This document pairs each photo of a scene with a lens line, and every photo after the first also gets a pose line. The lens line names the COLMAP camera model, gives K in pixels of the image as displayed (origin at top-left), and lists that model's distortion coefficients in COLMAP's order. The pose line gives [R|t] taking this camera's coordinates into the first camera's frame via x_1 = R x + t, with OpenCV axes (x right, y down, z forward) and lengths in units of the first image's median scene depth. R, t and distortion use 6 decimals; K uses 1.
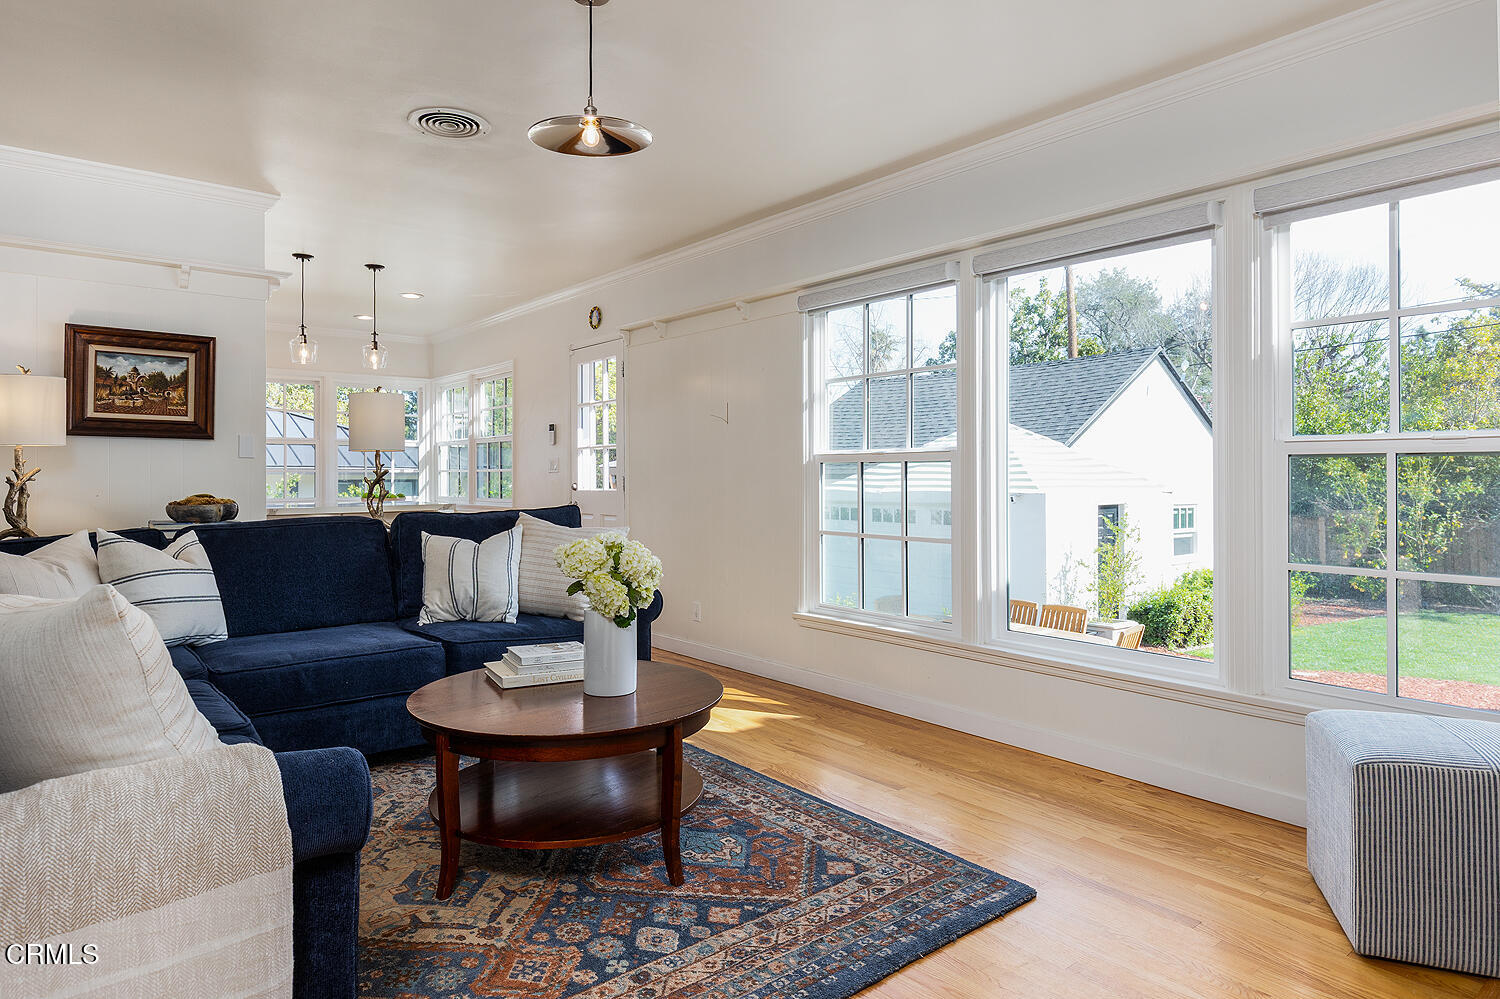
lens RADIAL K [[862.5, 0, 750.1], [0, 862.5, 470.8], [0, 0, 1]] dist [-0.000063, 0.000001]
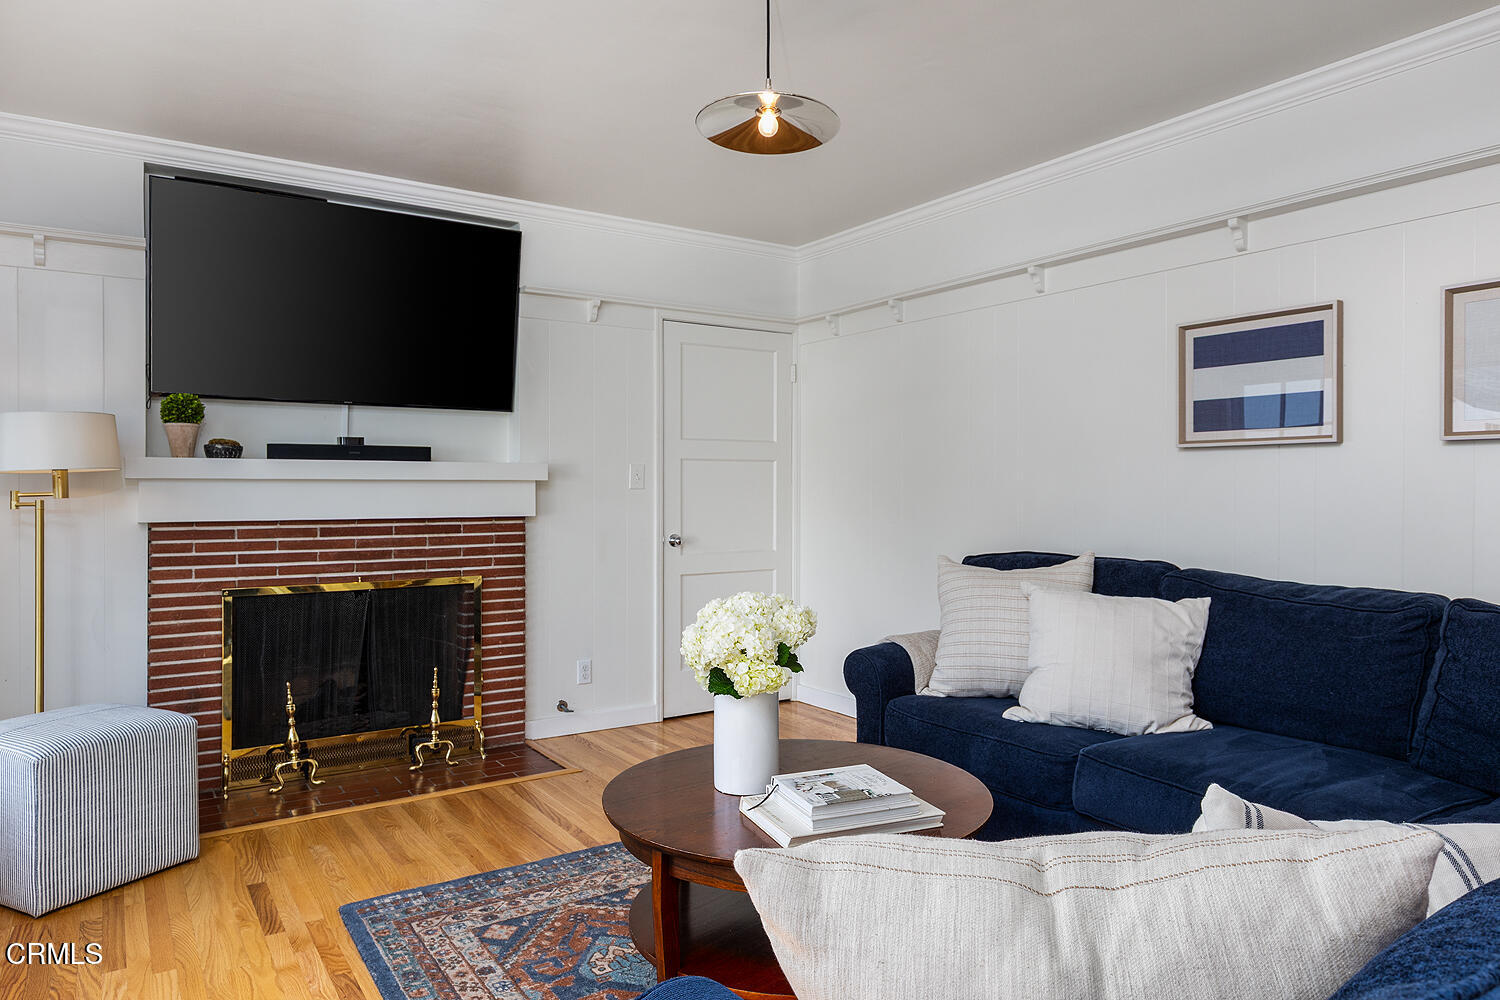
lens RADIAL K [[976.1, 0, 754.2], [0, 976.1, 493.6], [0, 0, 1]] dist [0.001247, 0.000343]
pose [[-0.995261, -0.001868, 0.097217, -0.276678], [-0.002208, 0.999992, -0.003383, -0.016438], [-0.097210, -0.003582, -0.995257, 2.050348]]
